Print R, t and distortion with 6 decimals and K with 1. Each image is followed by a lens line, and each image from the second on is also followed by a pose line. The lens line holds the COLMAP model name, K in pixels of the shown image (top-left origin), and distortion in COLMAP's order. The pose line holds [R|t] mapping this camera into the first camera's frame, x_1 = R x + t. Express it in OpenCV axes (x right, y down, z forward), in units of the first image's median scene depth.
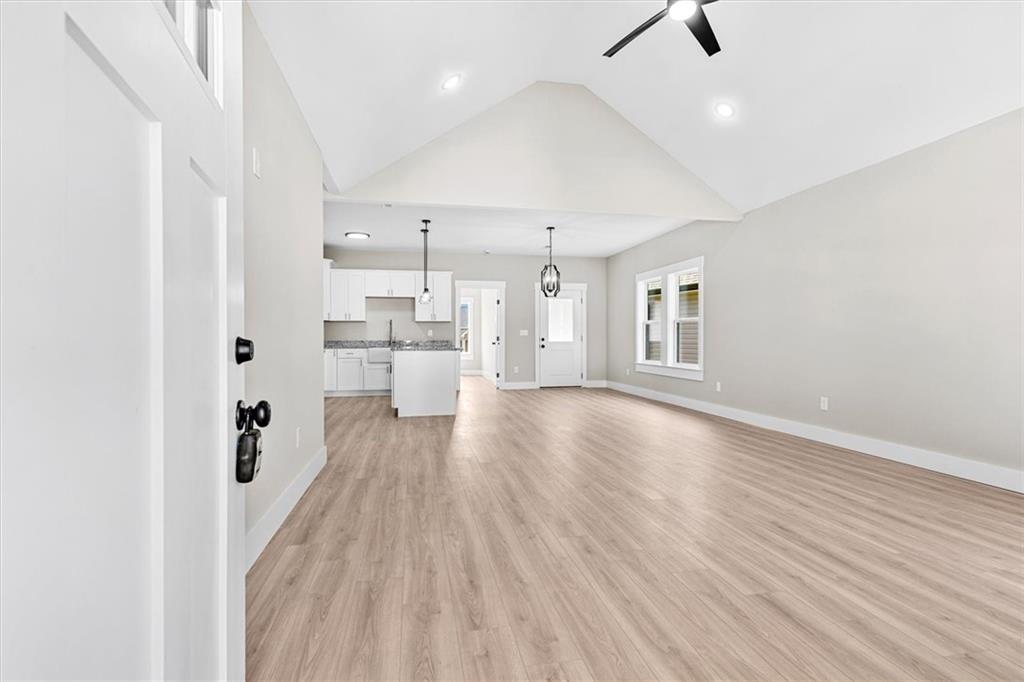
lens RADIAL K [[499.8, 0, 514.7], [0, 499.8, 337.0], [0, 0, 1]] dist [-0.001885, 0.000231]
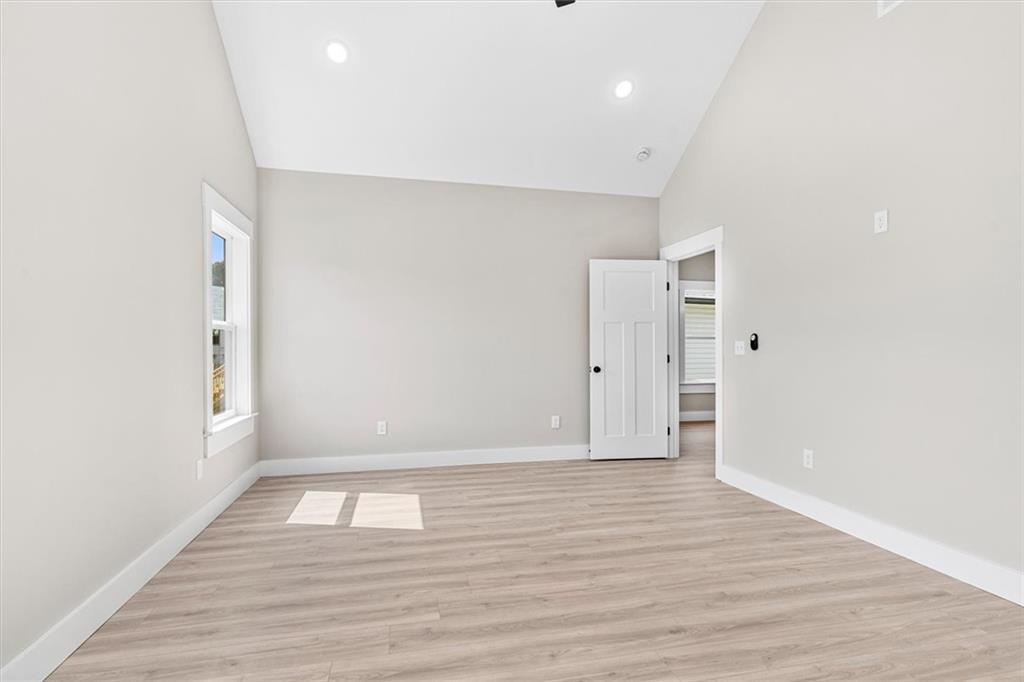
lens RADIAL K [[499.8, 0, 514.7], [0, 499.8, 337.0], [0, 0, 1]] dist [-0.001885, 0.000231]
pose [[0.064213, 0.001185, 0.997936, -0.382280], [0.018313, 0.999829, -0.002365, -0.035798], [-0.997768, 0.018427, 0.064180, 1.003083]]
